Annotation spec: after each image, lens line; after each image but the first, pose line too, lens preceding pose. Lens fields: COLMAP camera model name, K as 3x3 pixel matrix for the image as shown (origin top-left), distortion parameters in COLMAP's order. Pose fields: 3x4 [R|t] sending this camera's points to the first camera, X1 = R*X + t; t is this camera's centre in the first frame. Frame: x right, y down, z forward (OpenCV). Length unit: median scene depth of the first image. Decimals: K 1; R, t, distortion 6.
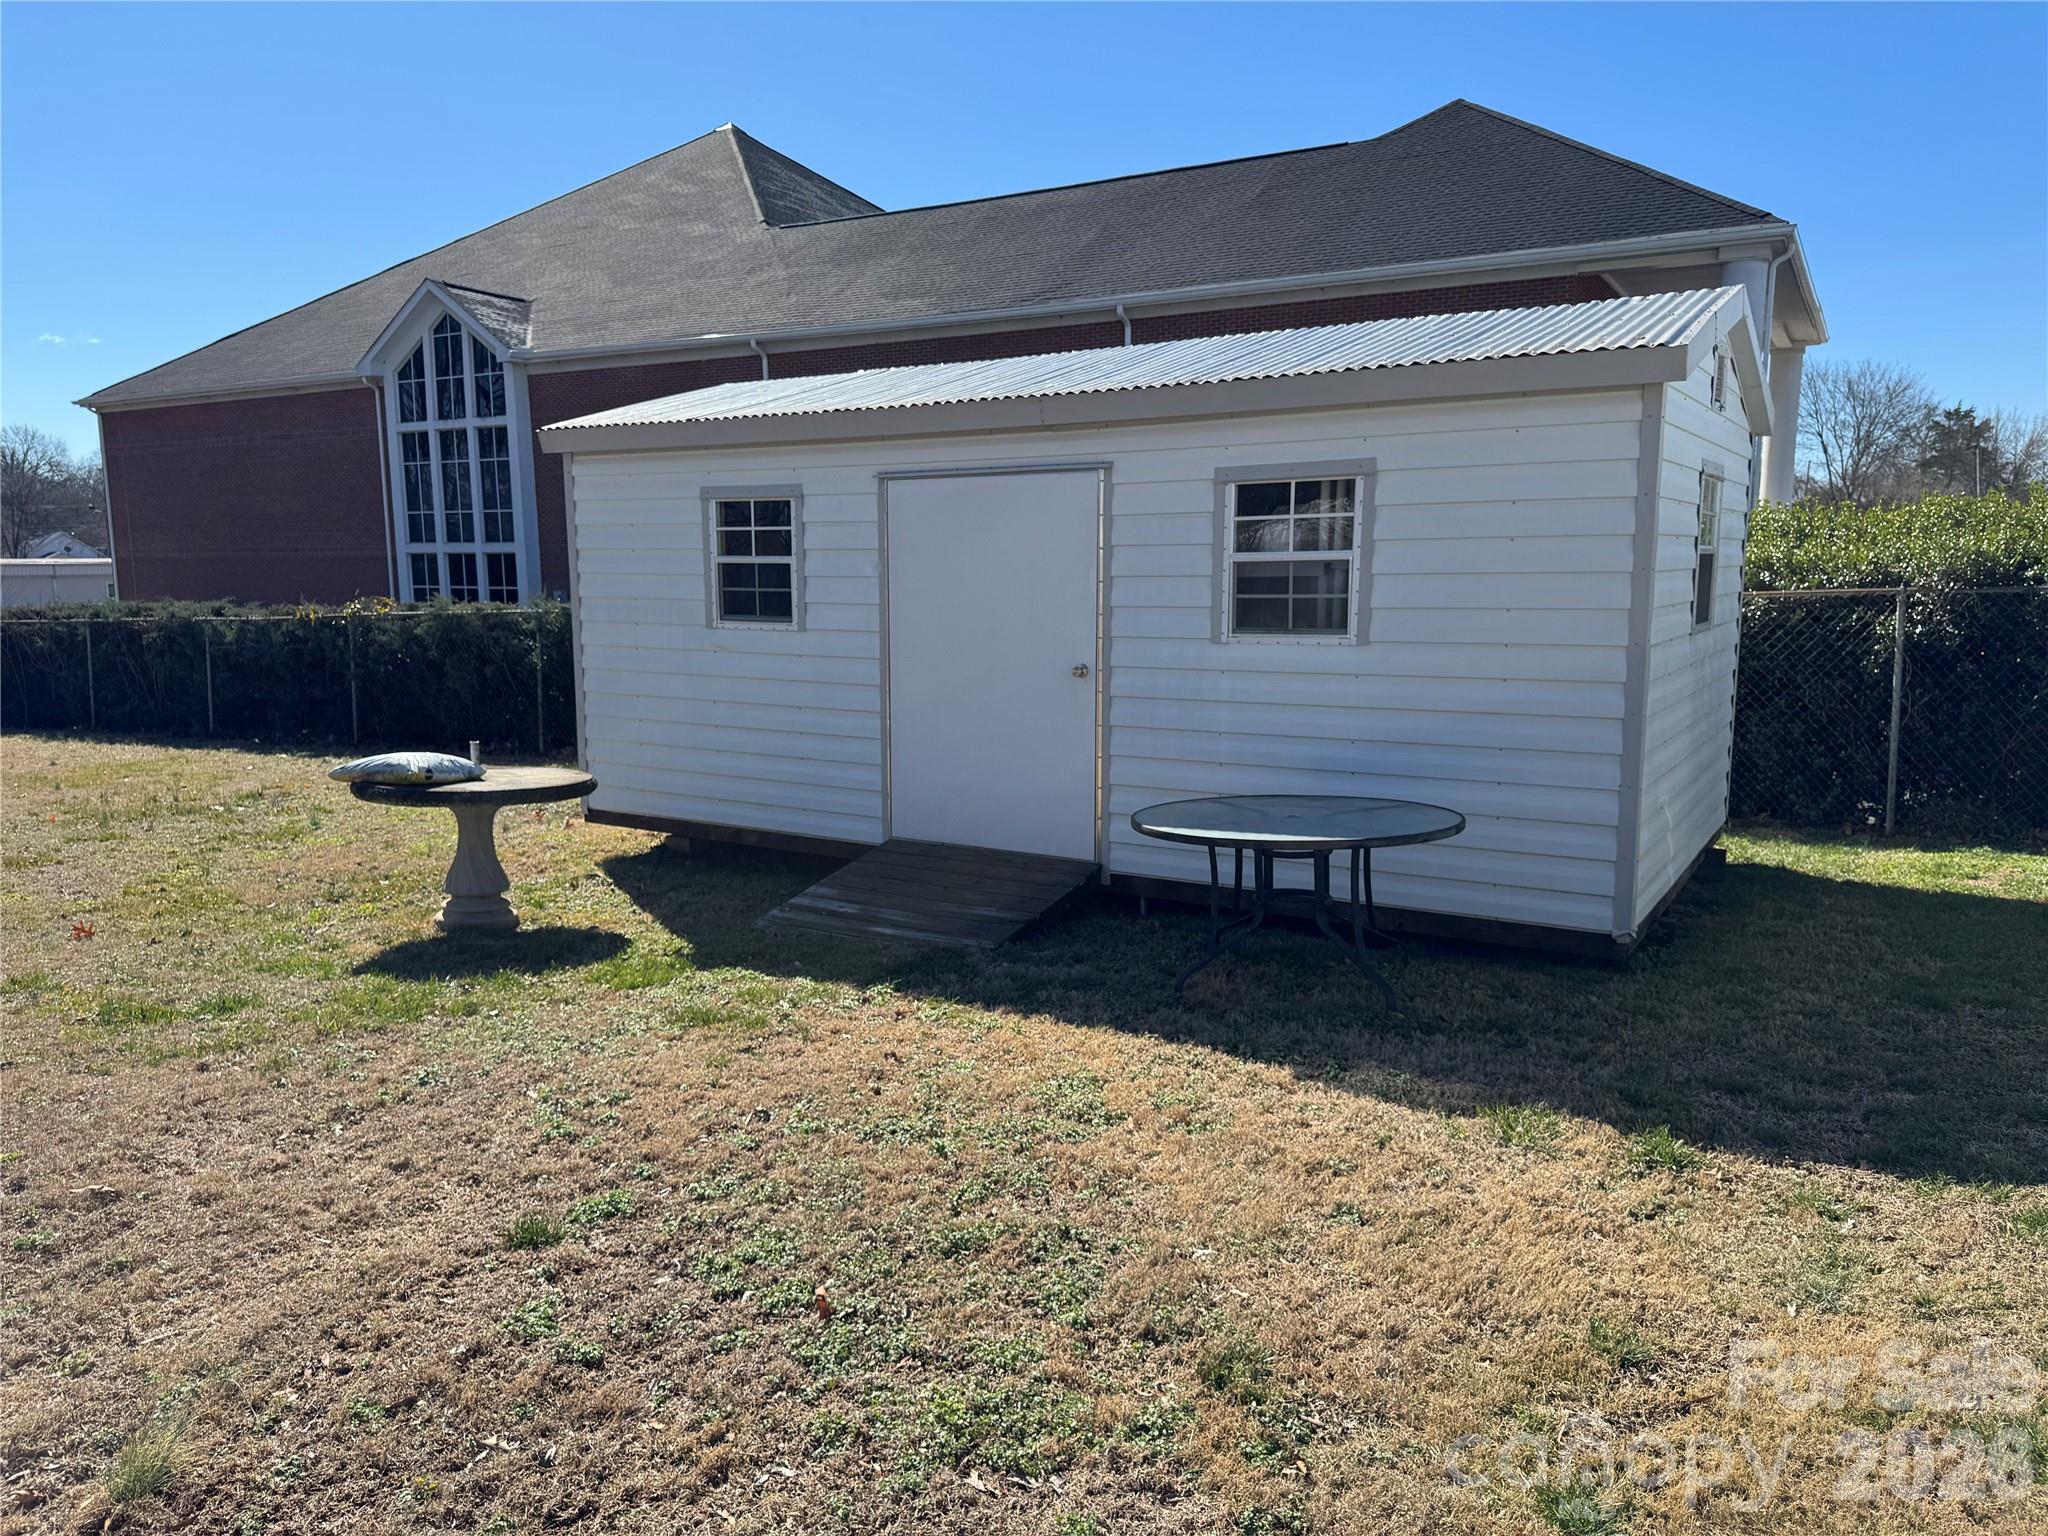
lens RADIAL K [[1438.0, 0, 1018.5], [0, 1438.0, 779.4], [0, 0, 1]] dist [0.080538, -0.096756]
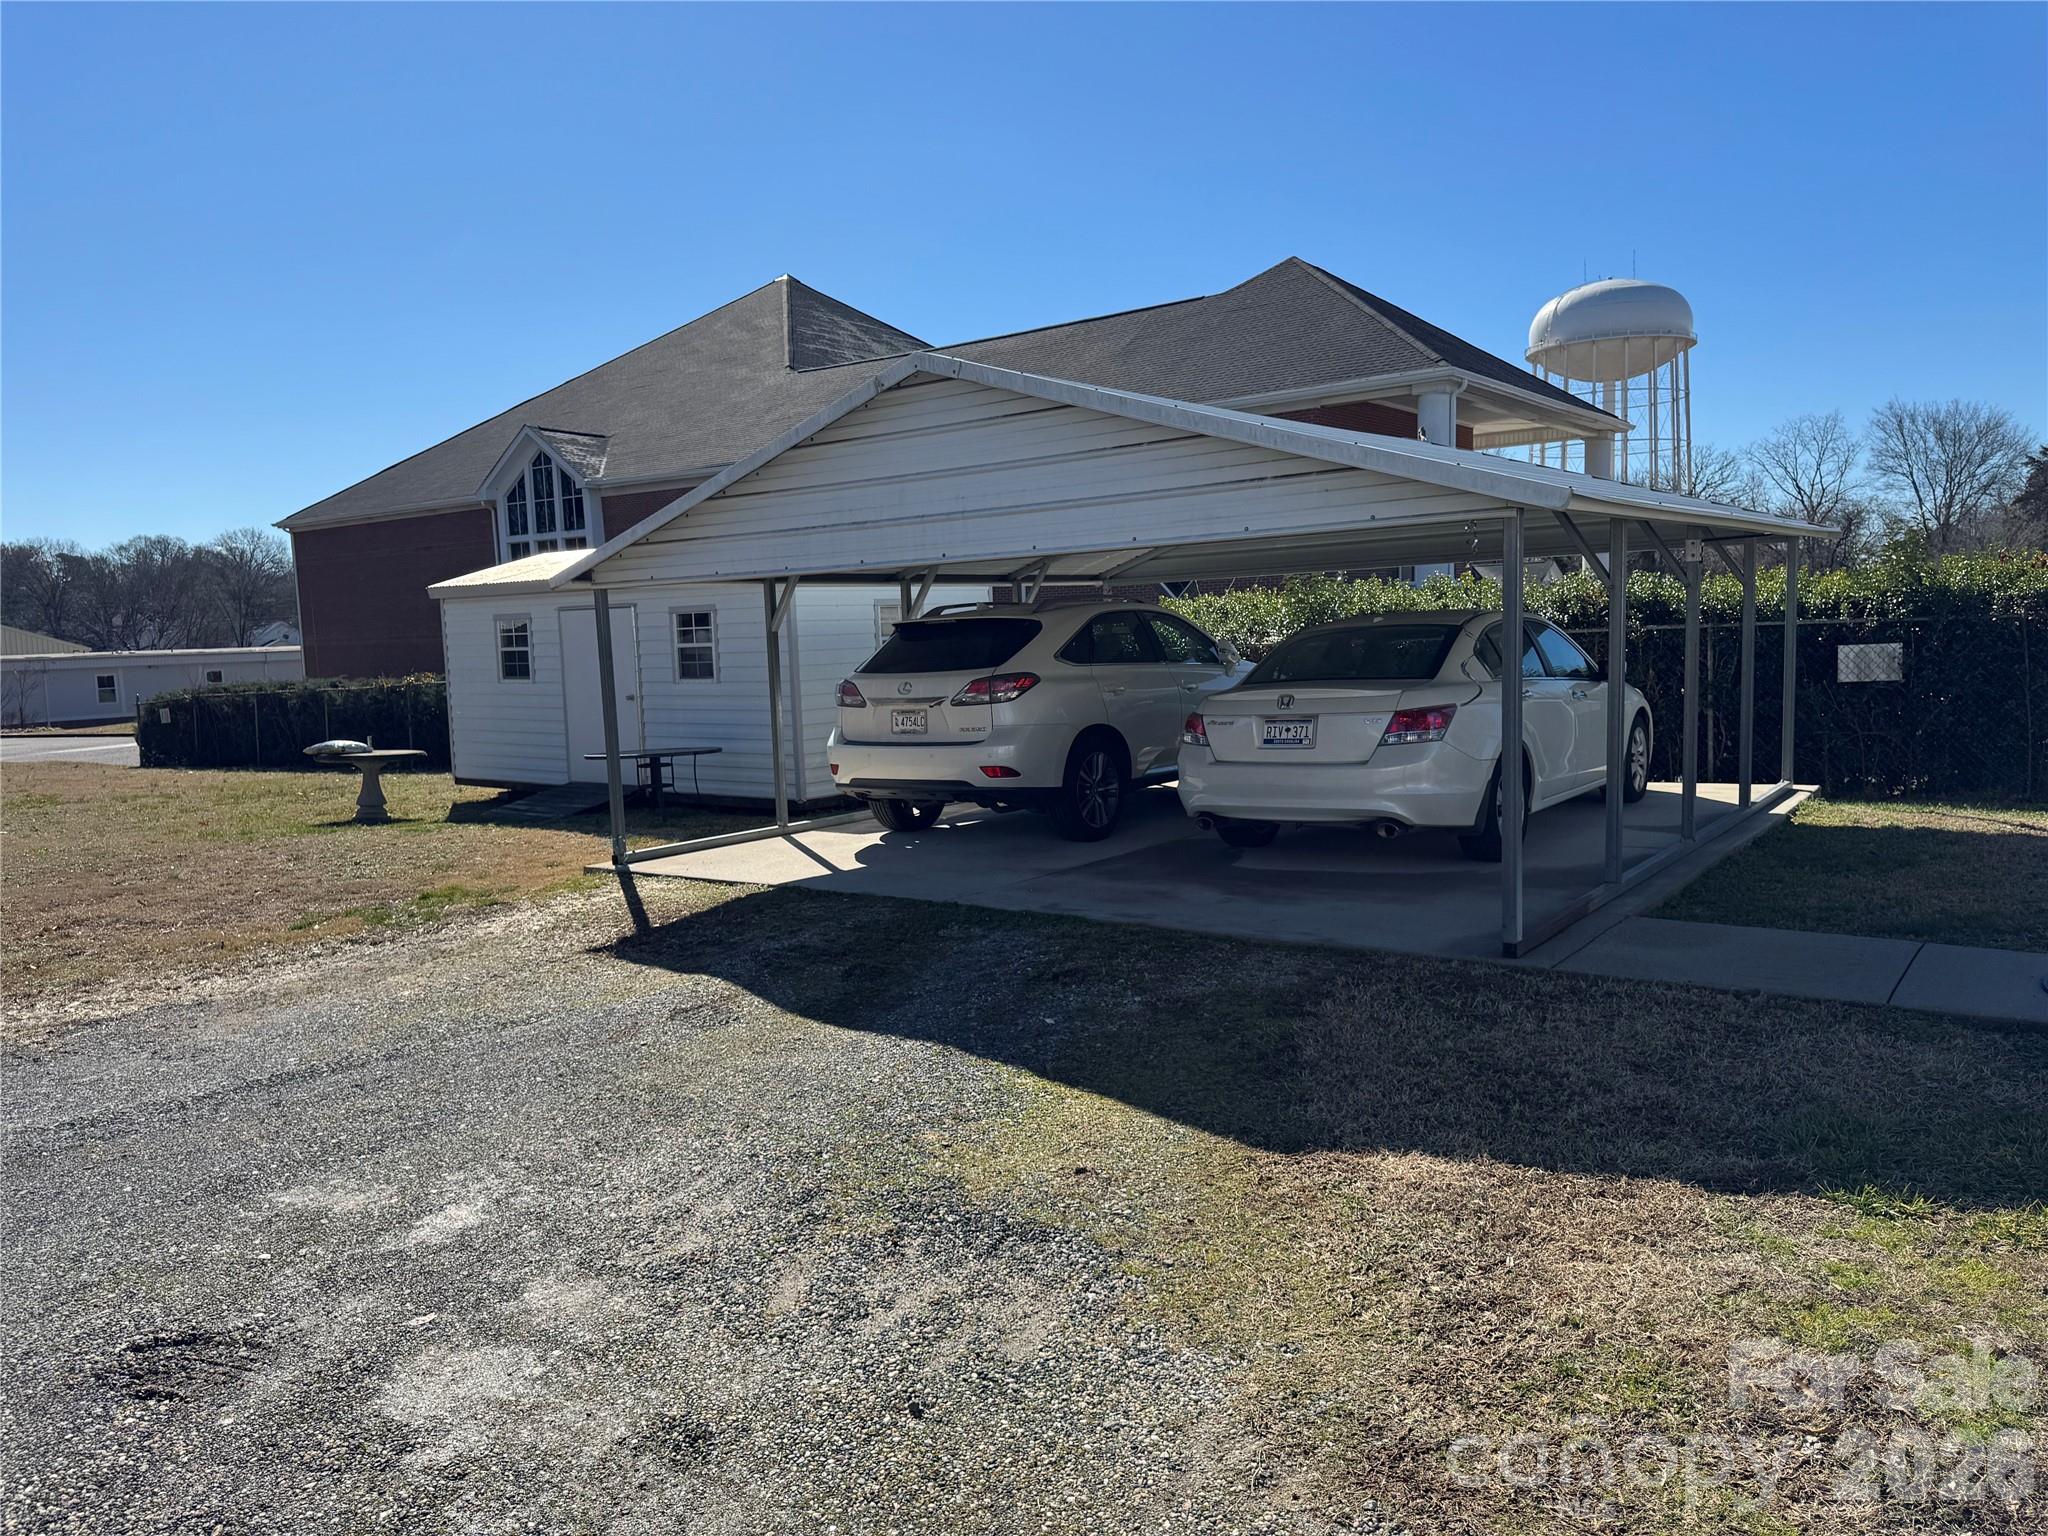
lens RADIAL K [[1438.0, 0, 1022.7], [0, 1438.0, 771.7], [0, 0, 1]] dist [0.080538, -0.096756]
pose [[0.993508, -0.017846, -0.112351, 0.169213], [0.012667, 0.998831, -0.046646, 0.028104], [0.113053, 0.044920, 0.992573, -0.211834]]
